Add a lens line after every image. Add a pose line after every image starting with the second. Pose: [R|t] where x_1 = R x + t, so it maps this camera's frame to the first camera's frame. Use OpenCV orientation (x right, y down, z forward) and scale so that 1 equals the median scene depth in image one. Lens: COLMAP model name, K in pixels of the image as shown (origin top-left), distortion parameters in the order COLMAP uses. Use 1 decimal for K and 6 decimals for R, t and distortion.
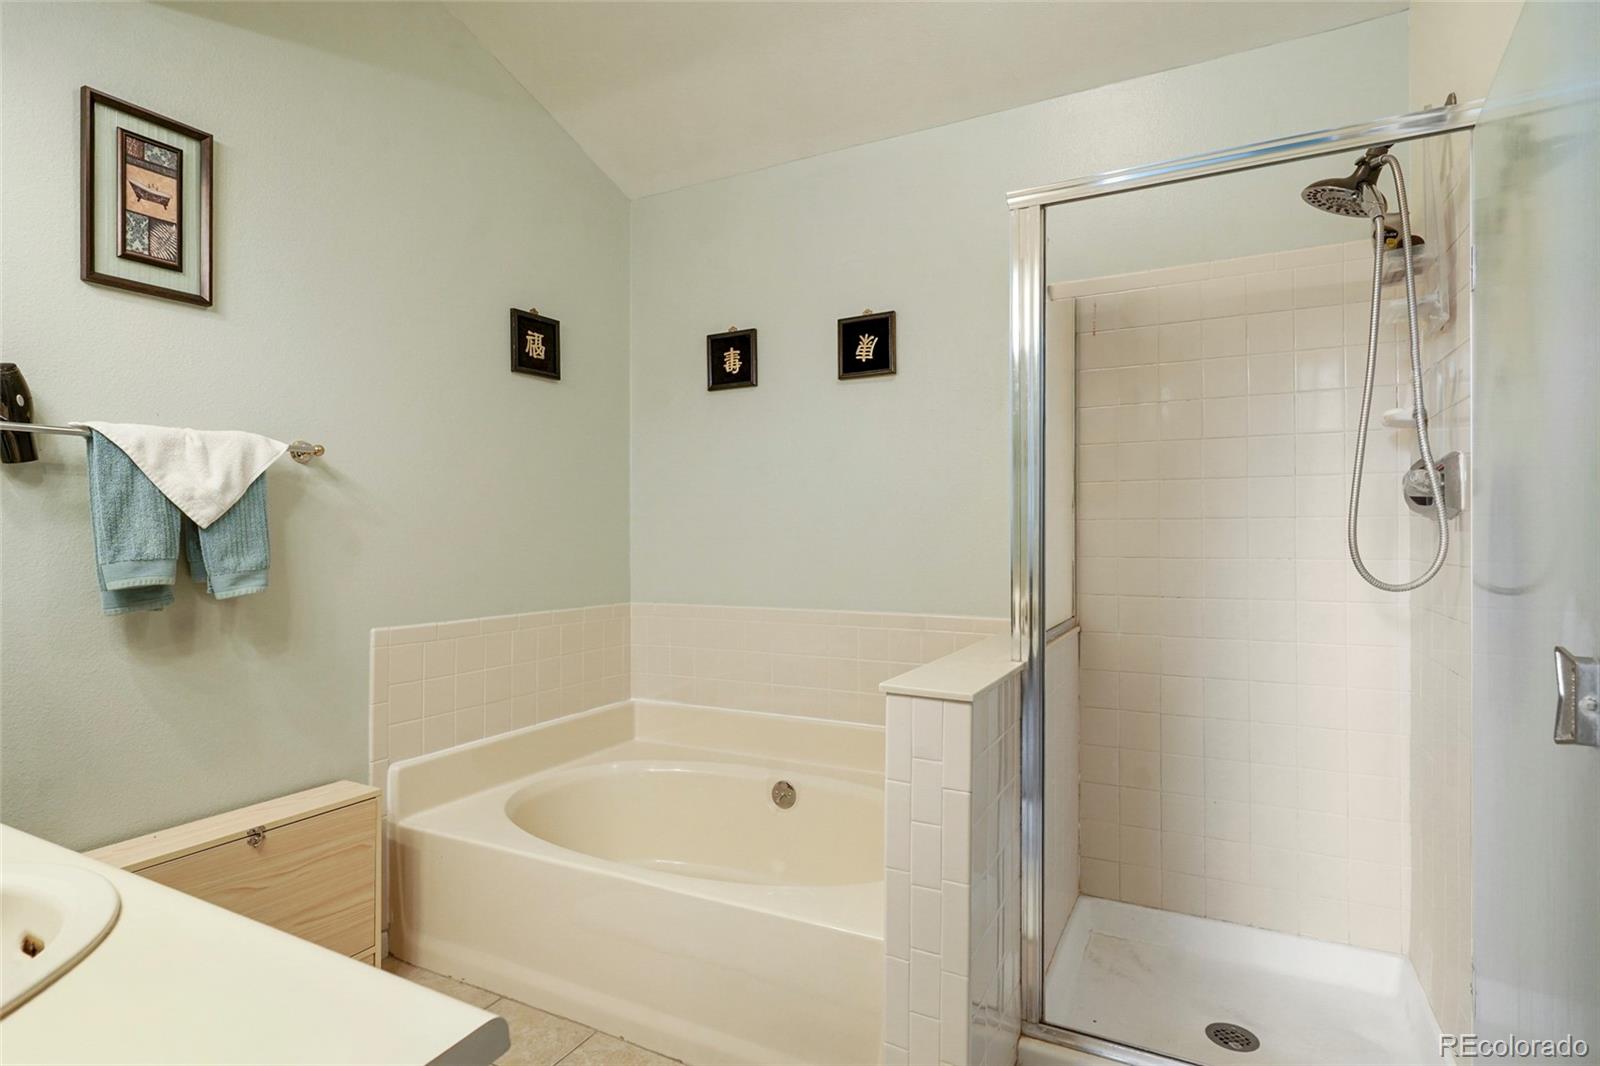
lens RADIAL K [[816.7, 0, 796.2], [0, 816.7, 530.0], [0, 0, 1]] dist [0.002386, 0.000588]
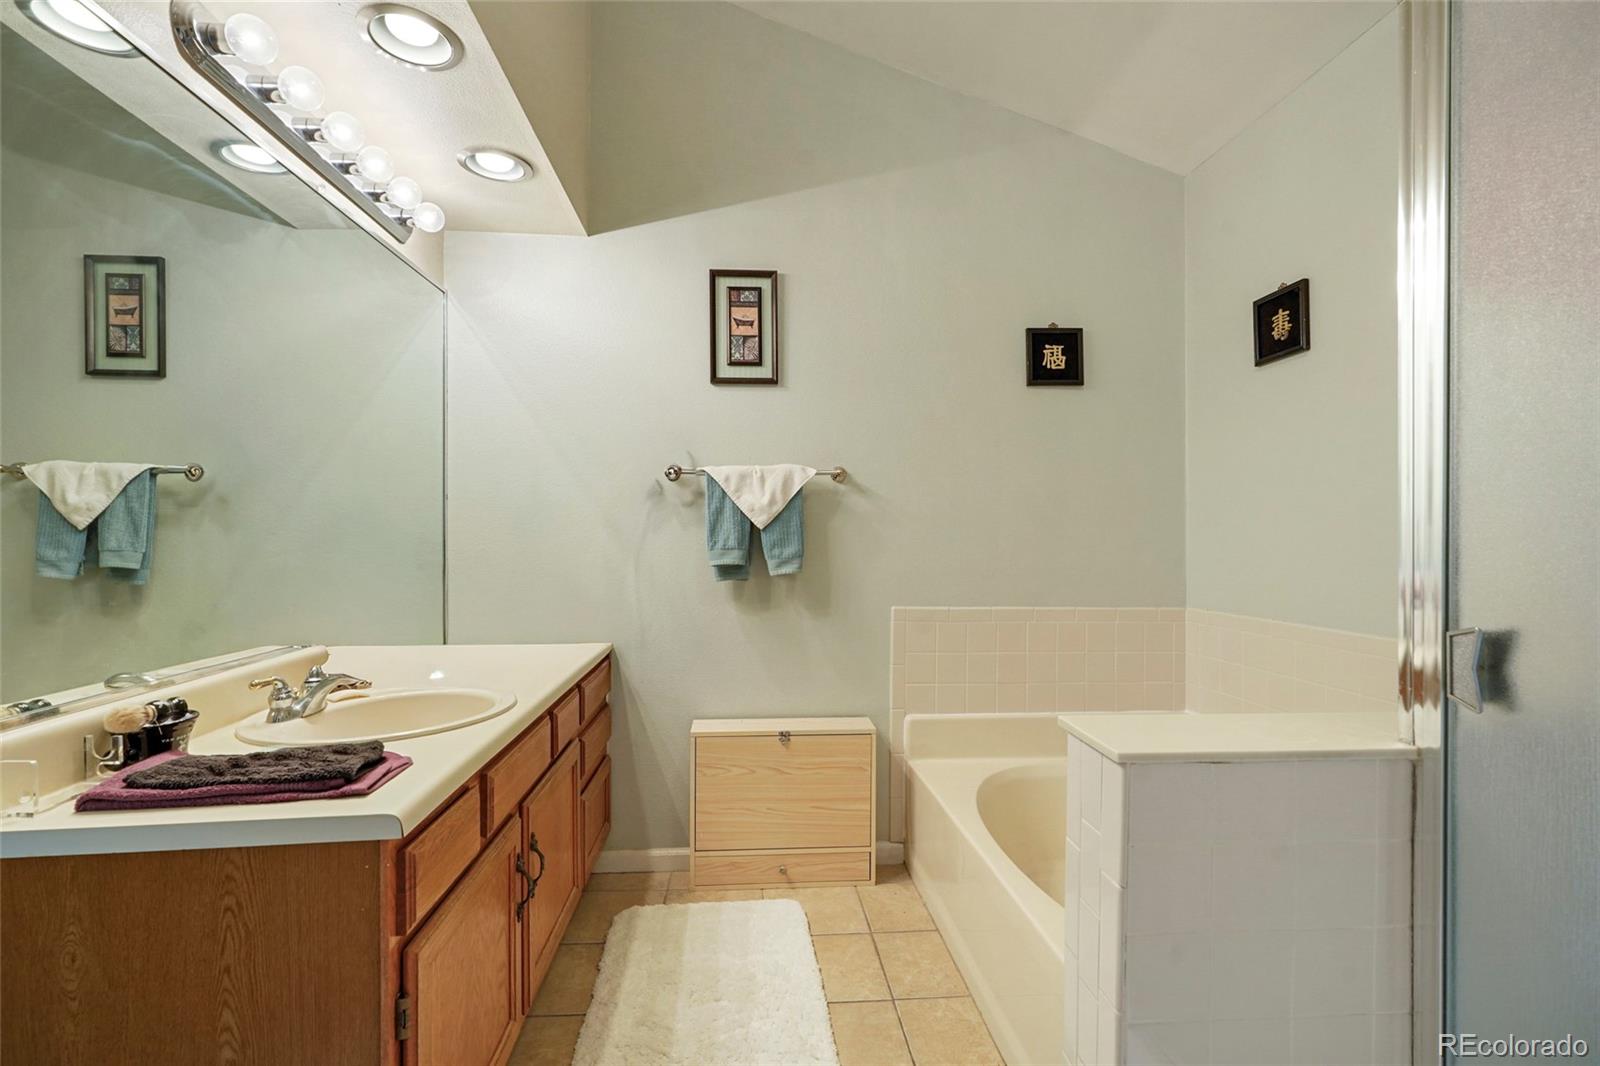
lens RADIAL K [[724.6, 0, 794.9], [0, 724.6, 537.0], [0, 0, 1]] dist [-0.003754, 0.000196]
pose [[0.535028, 0.003449, -0.844827, 0.453510], [0.001099, 0.999988, 0.004778, 0.006116], [0.844833, -0.003485, 0.535018, 0.313066]]
